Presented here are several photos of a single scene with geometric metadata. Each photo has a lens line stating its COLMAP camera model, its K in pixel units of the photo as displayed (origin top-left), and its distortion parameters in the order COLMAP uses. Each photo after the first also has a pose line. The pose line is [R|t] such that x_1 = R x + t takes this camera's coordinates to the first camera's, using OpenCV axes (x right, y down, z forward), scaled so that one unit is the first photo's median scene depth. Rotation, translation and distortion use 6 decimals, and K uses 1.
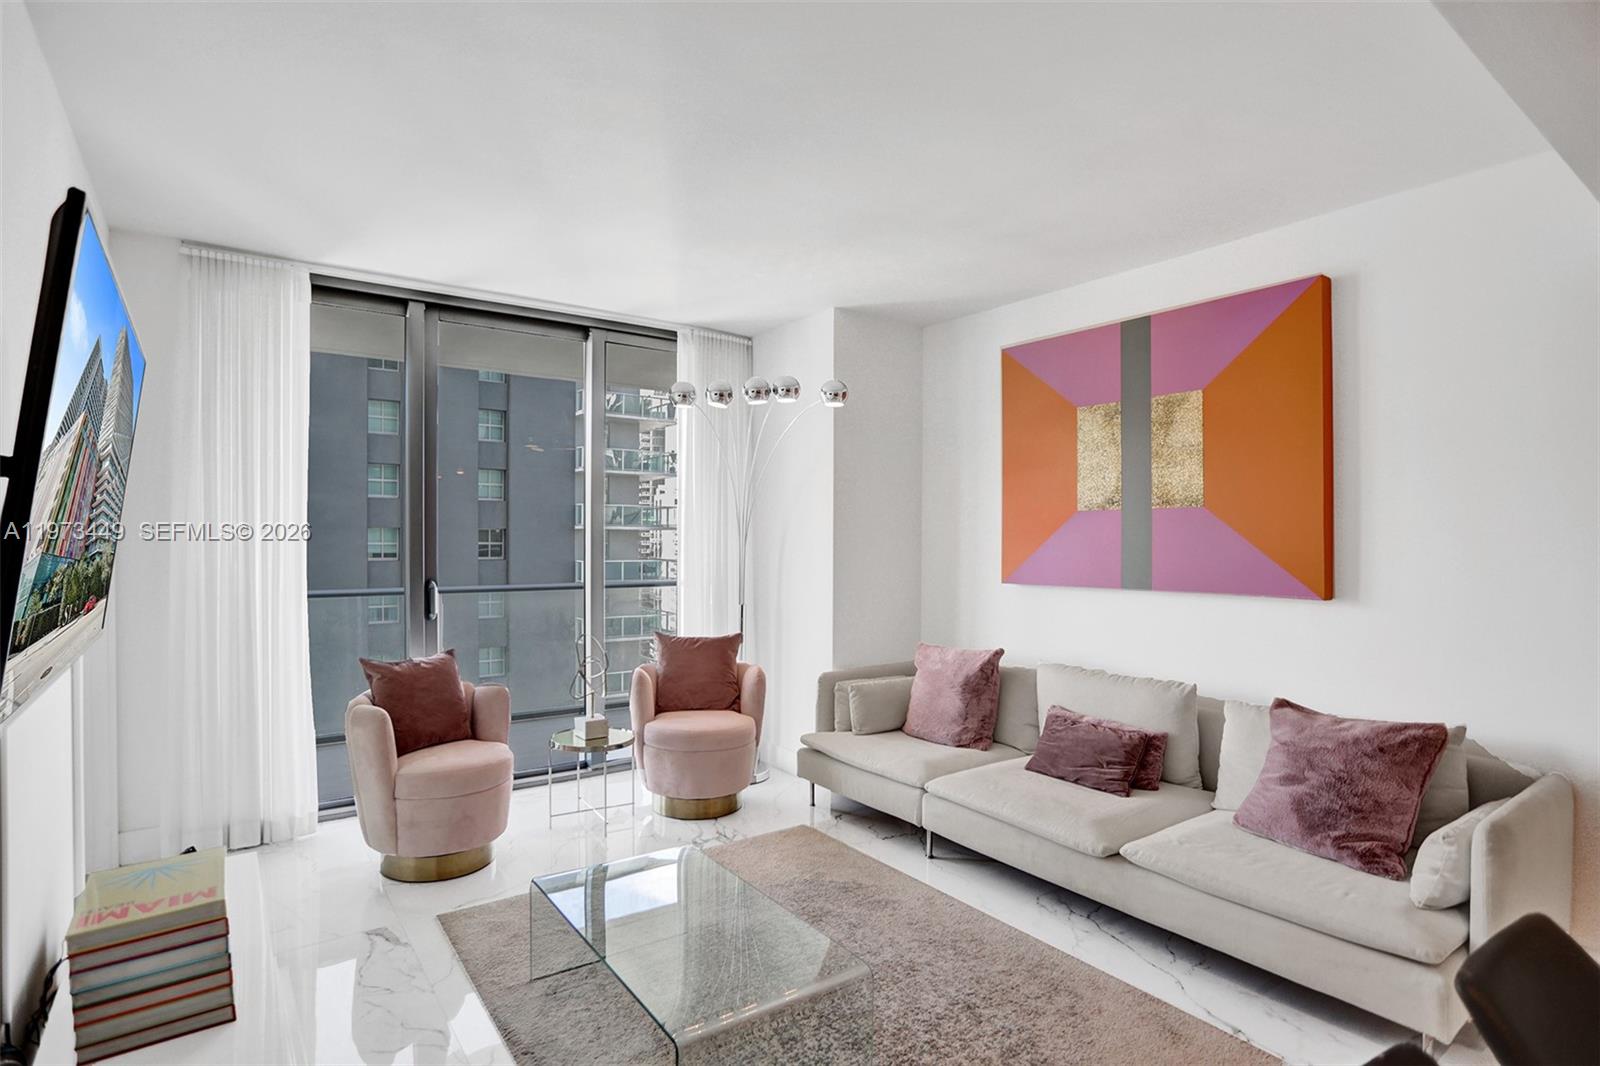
lens RADIAL K [[808.2, 0, 800.0], [0, 808.2, 533.0], [0, 0, 1]] dist [-0.052677, 0.001064]
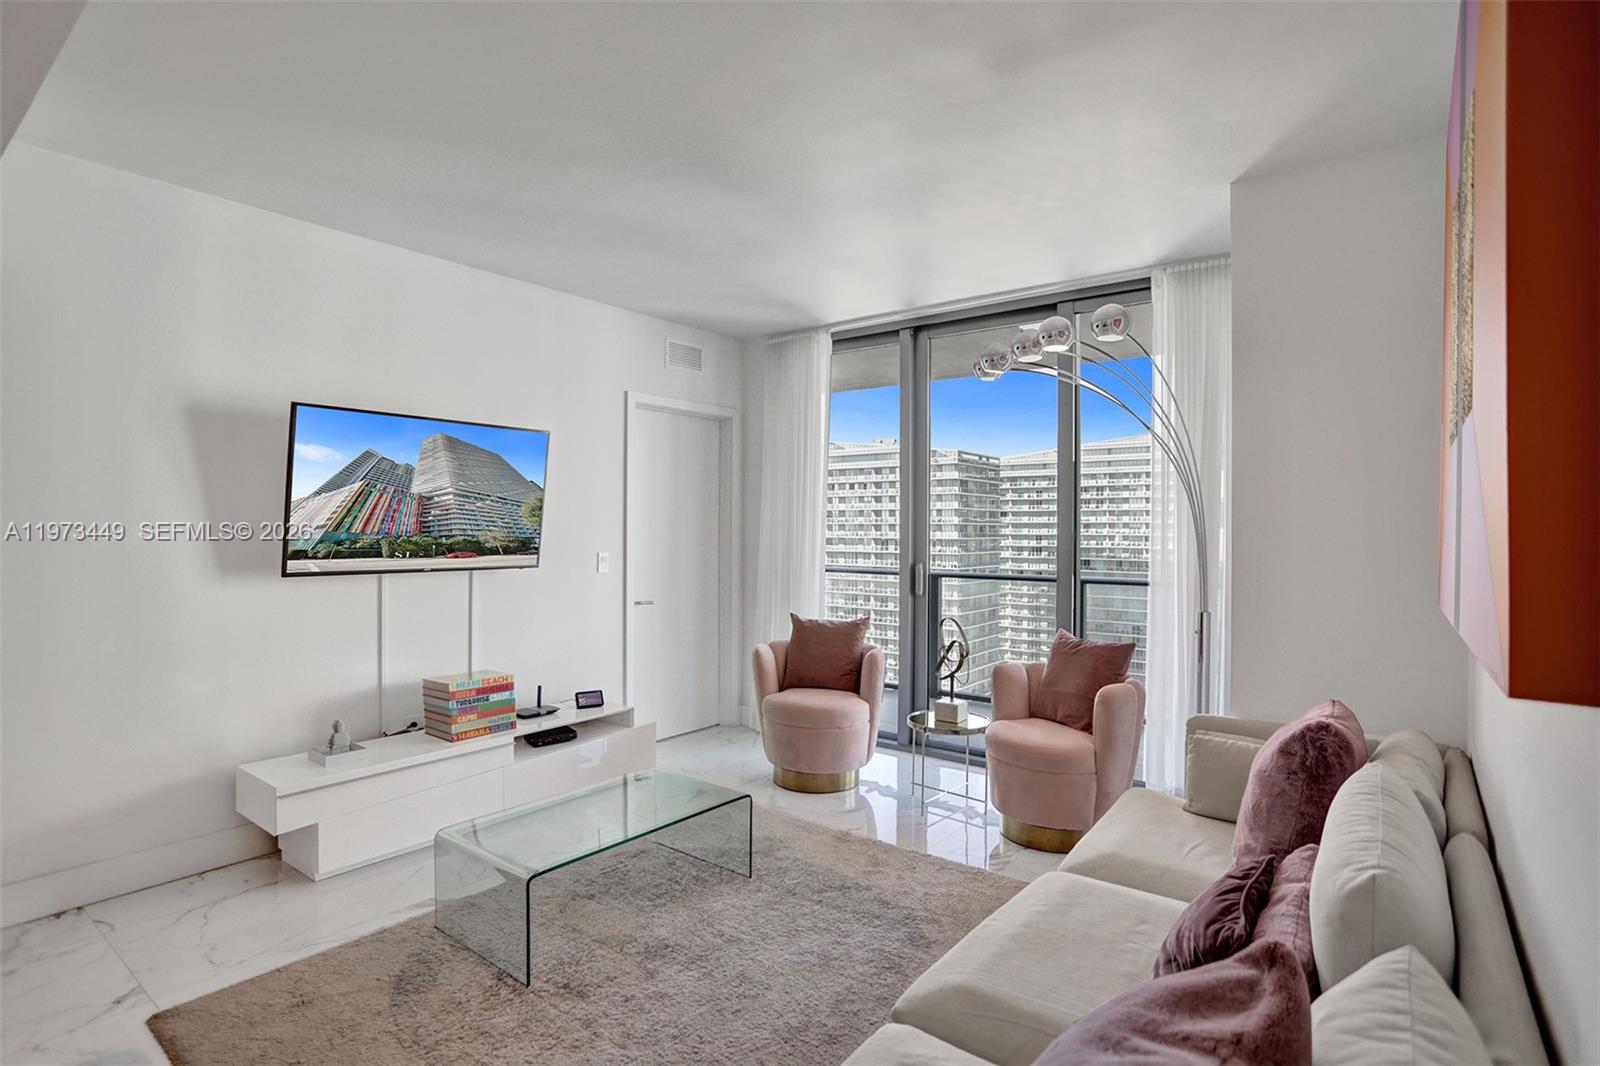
lens RADIAL K [[808.2, 0, 800.0], [0, 808.2, 533.0], [0, 0, 1]] dist [-0.052677, 0.001064]
pose [[0.294739, -0.002604, -0.955574, 0.669088], [0.001785, 0.999996, -0.002175, 0.019775], [0.955576, -0.001065, 0.294743, 0.522288]]
